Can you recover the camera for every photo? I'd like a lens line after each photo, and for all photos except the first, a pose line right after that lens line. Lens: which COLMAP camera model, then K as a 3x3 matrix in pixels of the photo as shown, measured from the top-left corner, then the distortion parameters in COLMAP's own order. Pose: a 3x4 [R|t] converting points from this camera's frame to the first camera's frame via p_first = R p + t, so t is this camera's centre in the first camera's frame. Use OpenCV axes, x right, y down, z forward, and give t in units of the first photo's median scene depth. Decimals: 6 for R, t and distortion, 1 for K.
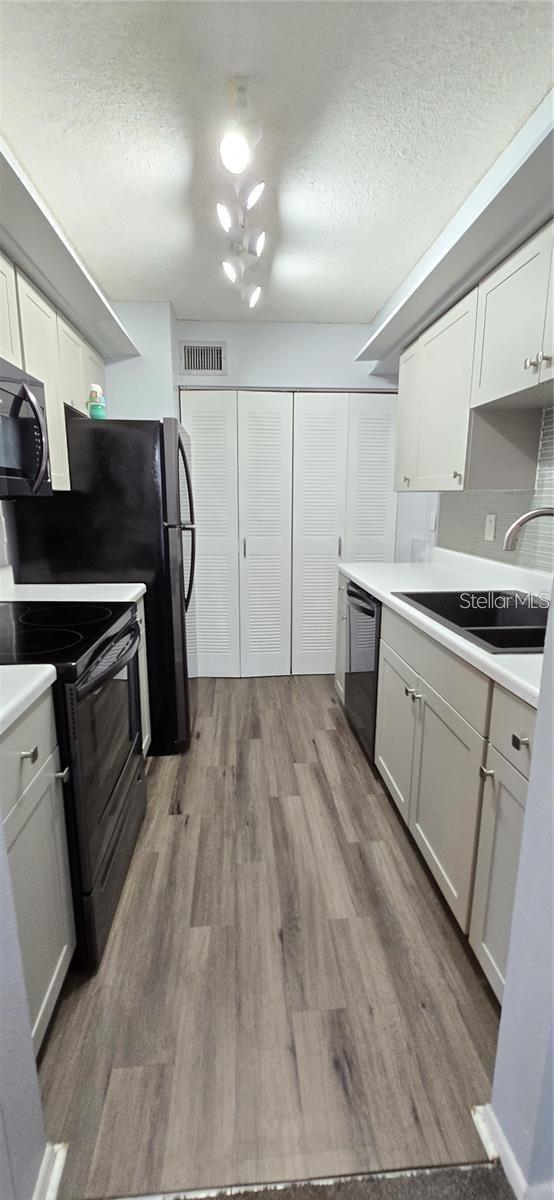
lens RADIAL K [[489.7, 0, 278.1], [0, 489.7, 602.2], [0, 0, 1]] dist [-0.006786, 0.000264]
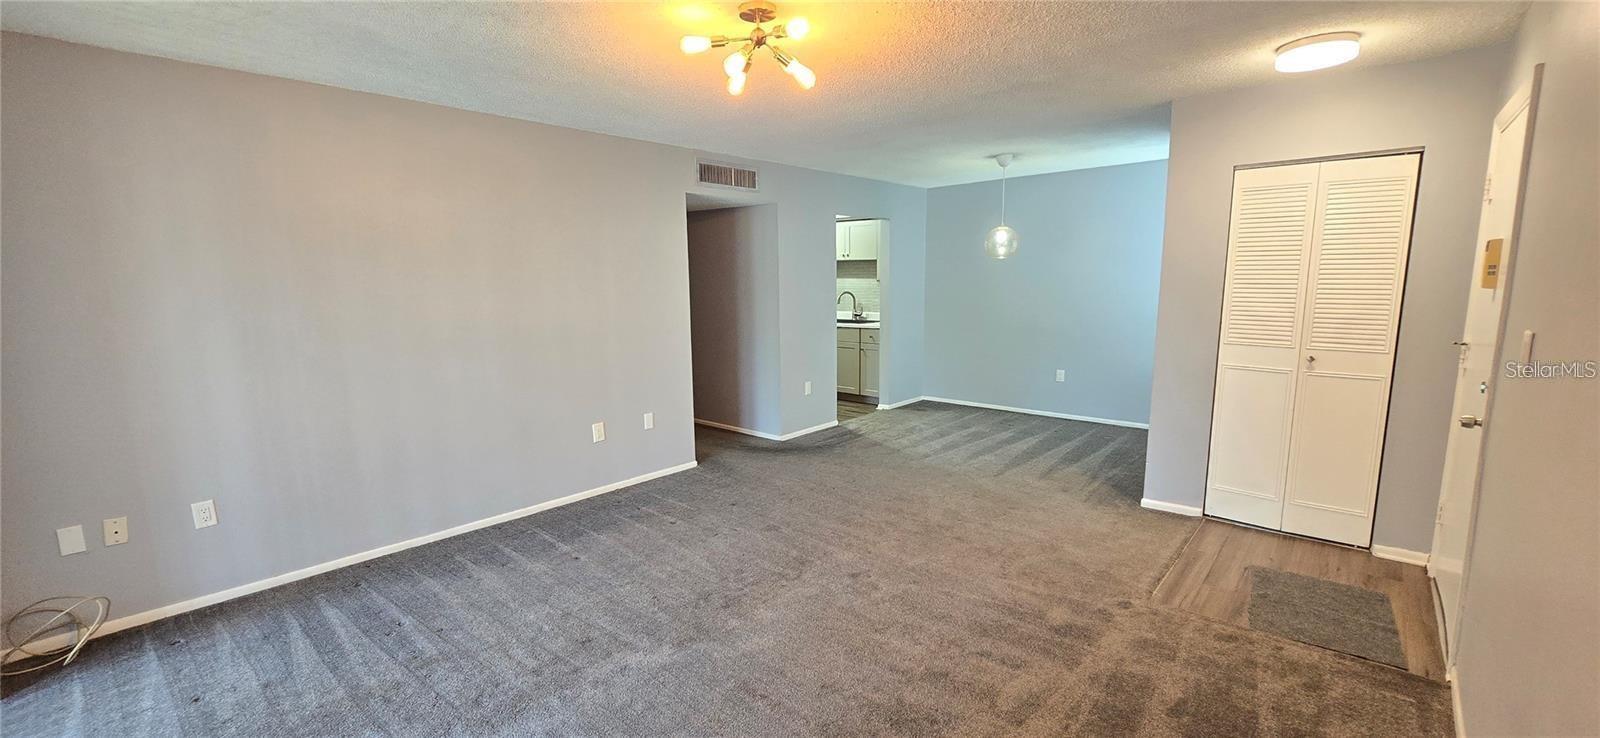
lens RADIAL K [[653.0, 0, 797.7], [0, 653.0, 369.3], [0, 0, 1]] dist [-0.006786, 0.000264]
pose [[0.716747, -0.106409, 0.689167, -2.664603], [0.151885, 0.988384, -0.005355, 0.298696], [-0.680591, 0.108513, 0.724583, -1.886876]]
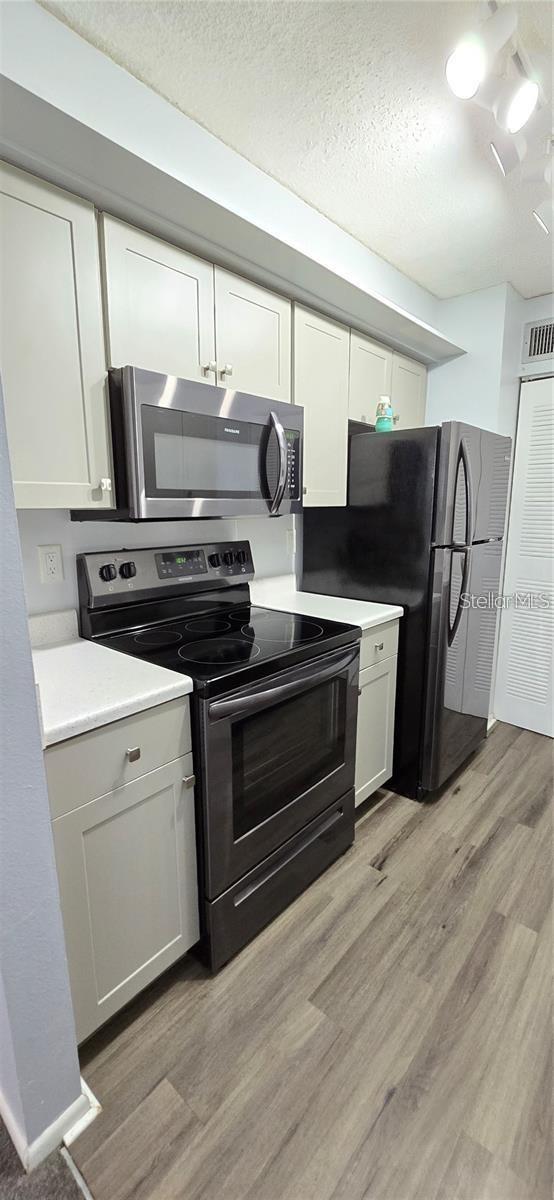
lens RADIAL K [[489.7, 0, 272.5], [0, 489.7, 598.6], [0, 0, 1]] dist [-0.006786, 0.000264]
pose [[0.693072, 0.134922, -0.708129, 0.241607], [-0.143775, 0.988464, 0.047618, -0.073263], [0.706385, 0.068808, 0.704475, 0.216342]]
